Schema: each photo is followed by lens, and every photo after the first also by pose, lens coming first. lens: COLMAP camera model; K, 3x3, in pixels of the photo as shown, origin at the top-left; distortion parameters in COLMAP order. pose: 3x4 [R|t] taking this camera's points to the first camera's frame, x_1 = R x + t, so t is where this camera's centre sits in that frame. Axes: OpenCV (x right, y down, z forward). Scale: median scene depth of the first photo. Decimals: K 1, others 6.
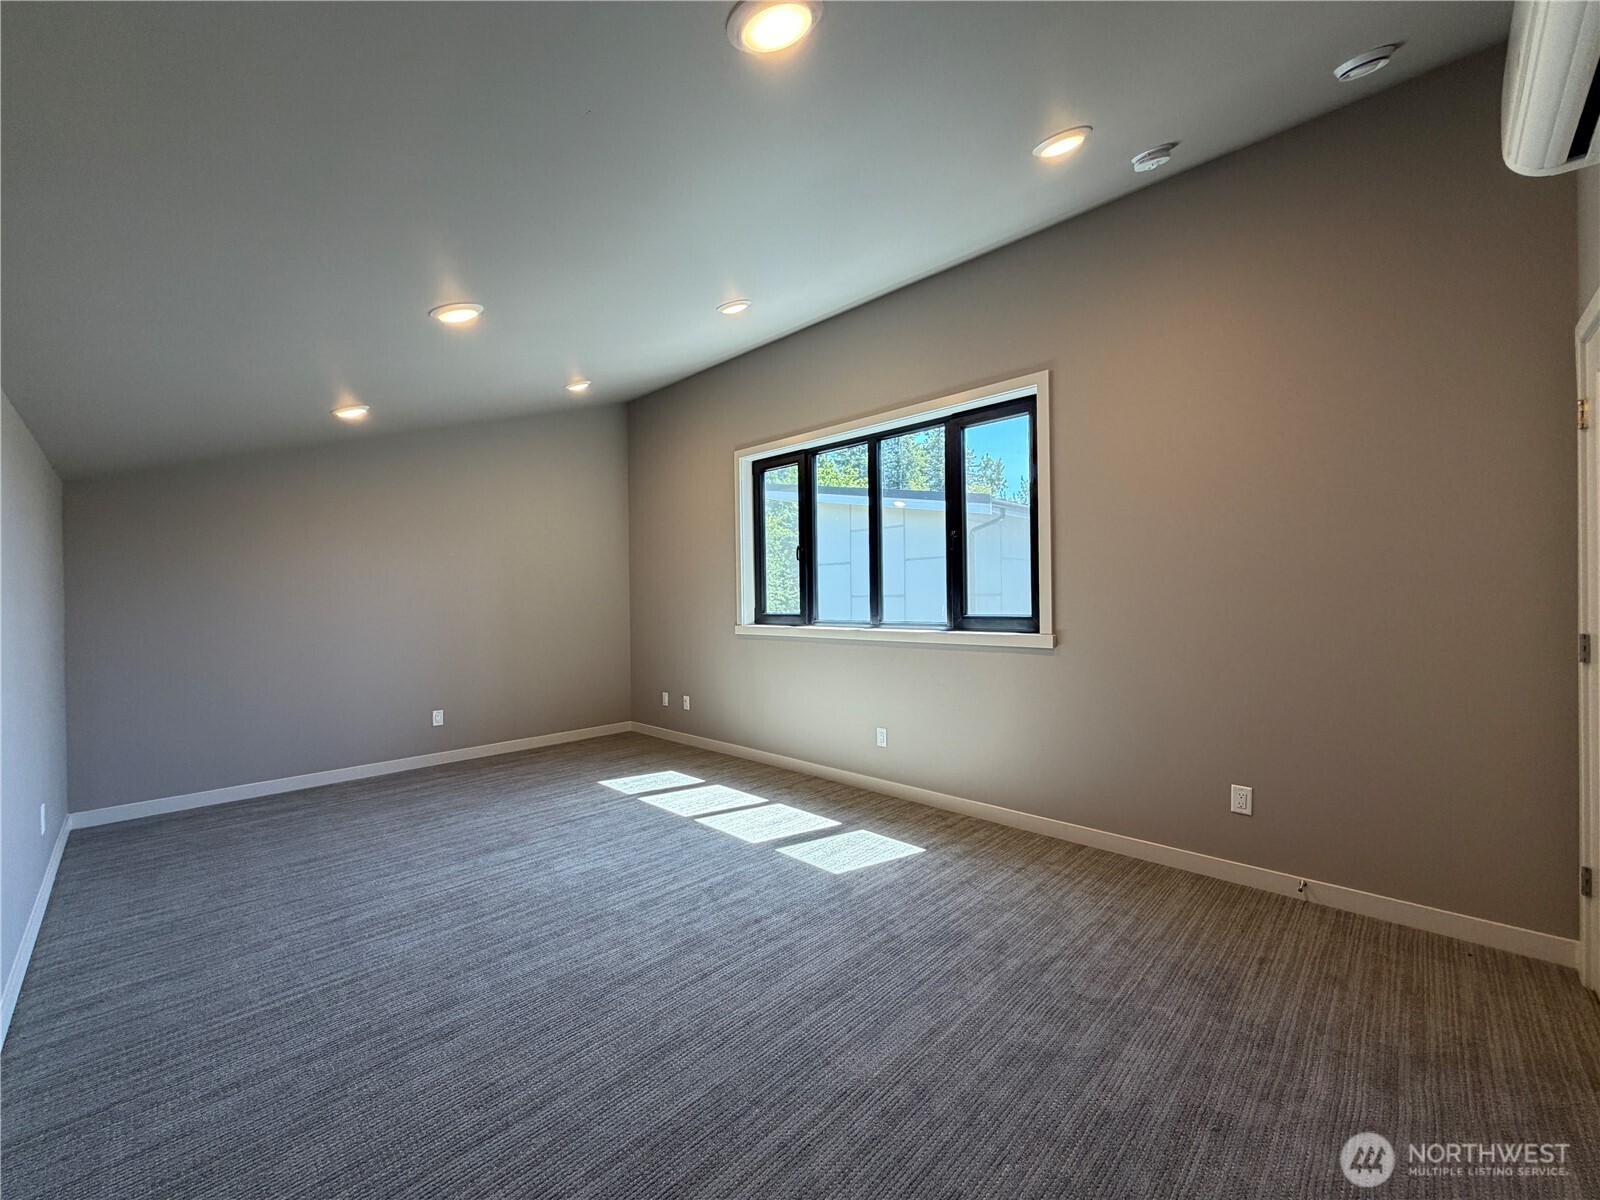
lens RADIAL K [[644.2, 0, 793.9], [0, 644.2, 602.4], [0, 0, 1]] dist [0.001689, -0.000026]
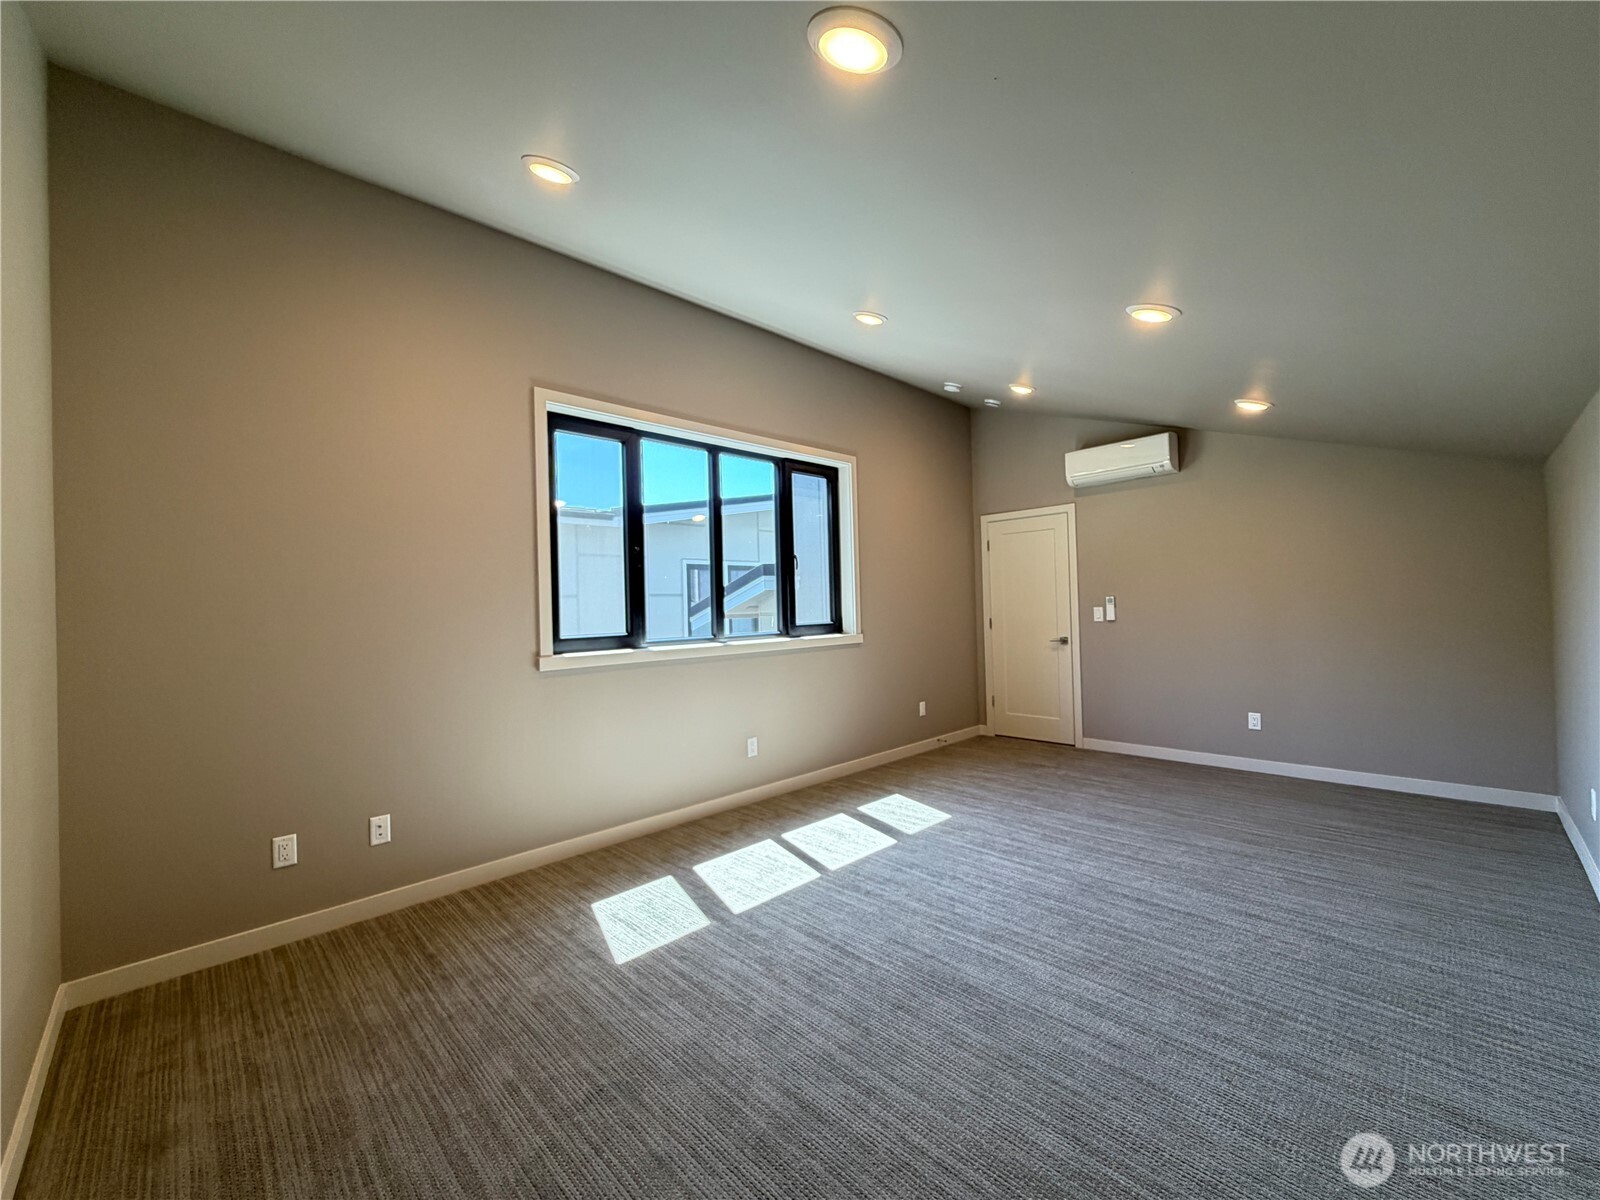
lens RADIAL K [[644.2, 0, 793.9], [0, 644.2, 602.4], [0, 0, 1]] dist [0.001689, -0.000026]
pose [[0.033269, 0.022755, 0.999187, -0.929993], [0.040563, 0.998886, -0.024099, 0.008619], [-0.998623, 0.041332, 0.032309, 0.937856]]
